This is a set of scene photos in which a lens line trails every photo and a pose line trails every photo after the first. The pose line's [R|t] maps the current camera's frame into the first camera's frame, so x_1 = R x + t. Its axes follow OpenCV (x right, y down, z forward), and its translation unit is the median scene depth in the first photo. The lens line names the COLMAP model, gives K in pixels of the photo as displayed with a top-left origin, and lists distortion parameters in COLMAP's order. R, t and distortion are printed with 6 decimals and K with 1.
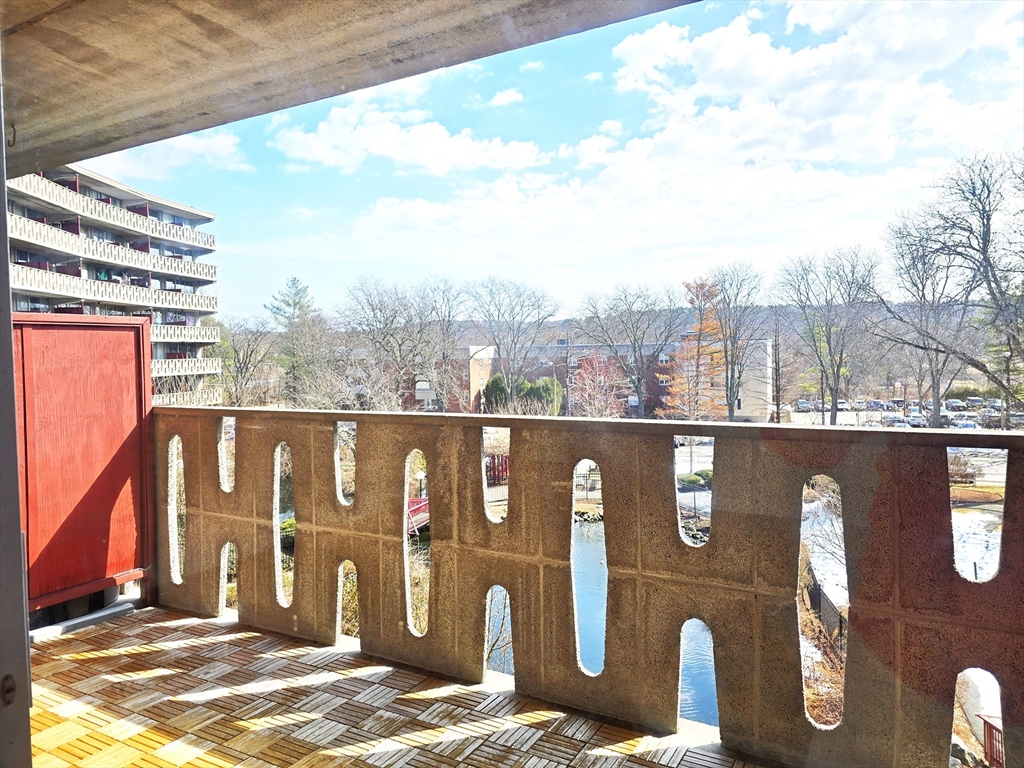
lens RADIAL K [[688.8, 0, 514.0], [0, 688.8, 383.0], [0, 0, 1]] dist [0.004944, 0.000791]
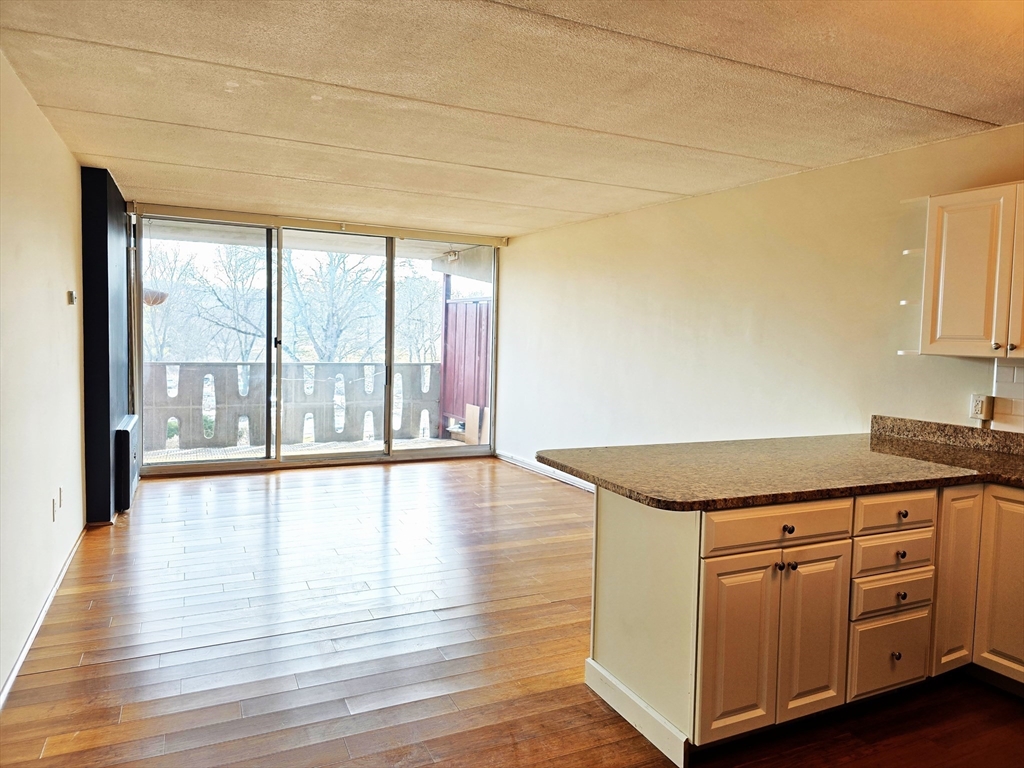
lens RADIAL K [[688.8, 0, 512.0], [0, 688.8, 382.0], [0, 0, 1]] dist [0.004944, 0.000791]
pose [[0.590392, -0.018656, 0.806901, -1.960363], [-0.003900, 0.999655, 0.025966, 0.047606], [-0.807107, -0.018477, 0.590116, -1.617431]]
